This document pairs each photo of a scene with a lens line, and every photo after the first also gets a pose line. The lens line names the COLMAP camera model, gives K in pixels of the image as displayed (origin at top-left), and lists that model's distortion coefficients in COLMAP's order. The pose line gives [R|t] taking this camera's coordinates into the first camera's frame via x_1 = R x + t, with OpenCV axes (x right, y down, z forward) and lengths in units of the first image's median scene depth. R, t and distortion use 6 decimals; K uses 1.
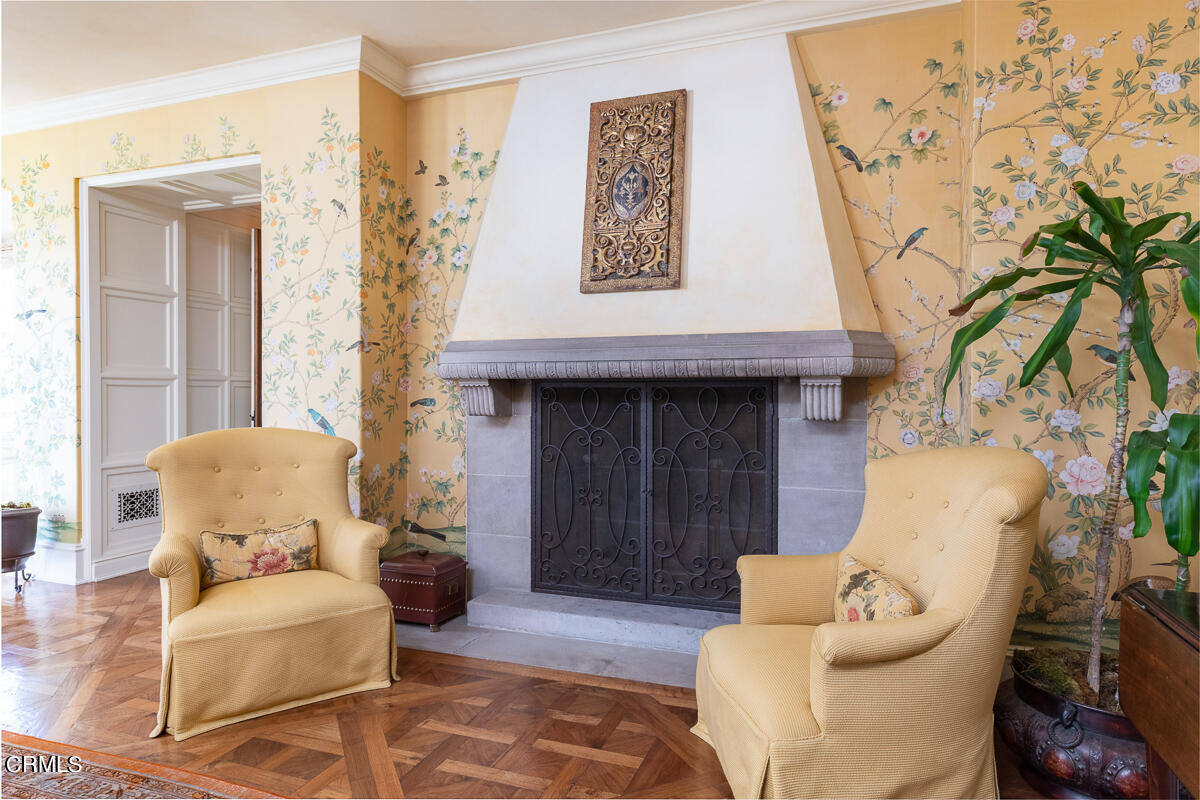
lens RADIAL K [[693.9, 0, 602.1], [0, 693.9, 404.5], [0, 0, 1]] dist [0.006896, -0.003766]
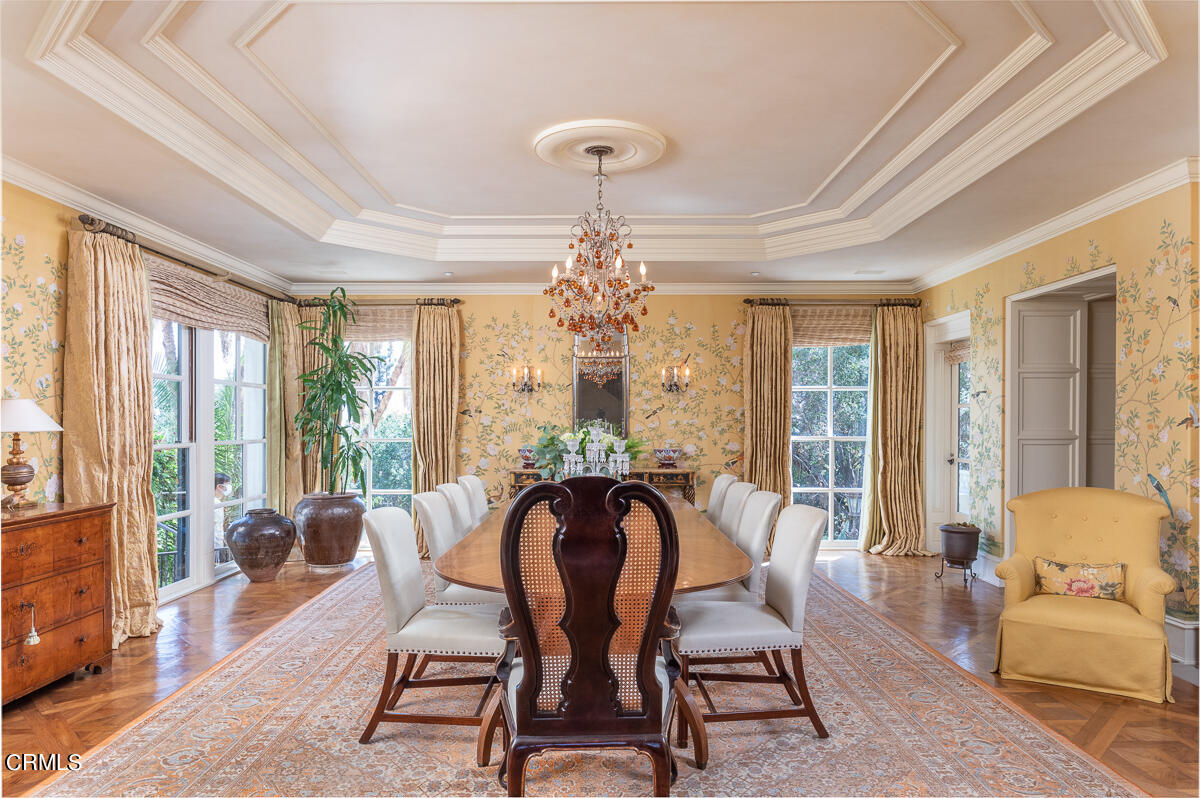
lens RADIAL K [[805.9, 0, 610.0], [0, 805.9, 425.5], [0, 0, 1]] dist [-0.001371, 0.001437]
pose [[0.353435, 0.007417, -0.935430, 0.558688], [-0.010847, 0.999934, 0.003830, -0.073852], [0.935396, 0.008793, 0.353492, -0.362349]]
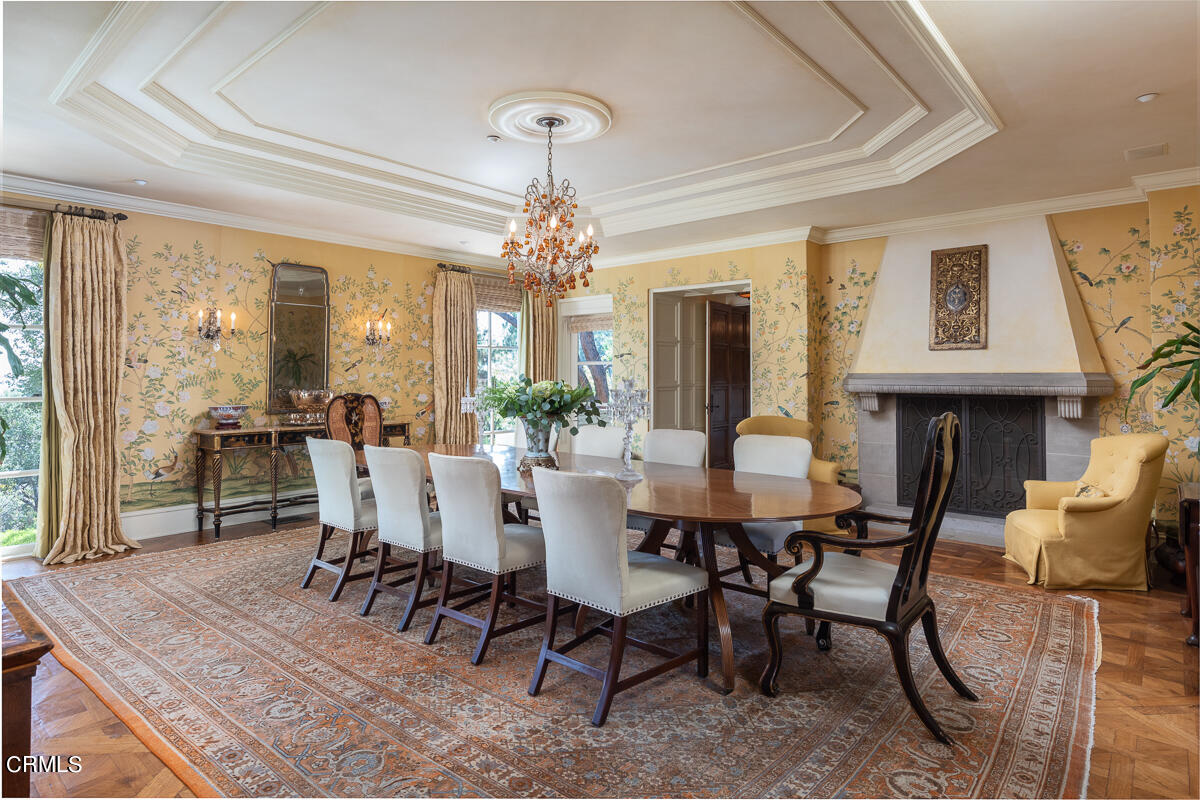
lens RADIAL K [[693.9, 0, 623.2], [0, 693.9, 349.7], [0, 0, 1]] dist [0.006896, -0.003766]
pose [[0.953134, -0.008154, -0.302440, -0.248648], [-0.006973, 0.998779, -0.048905, -0.056798], [0.302469, 0.048722, 0.951913, -1.077904]]
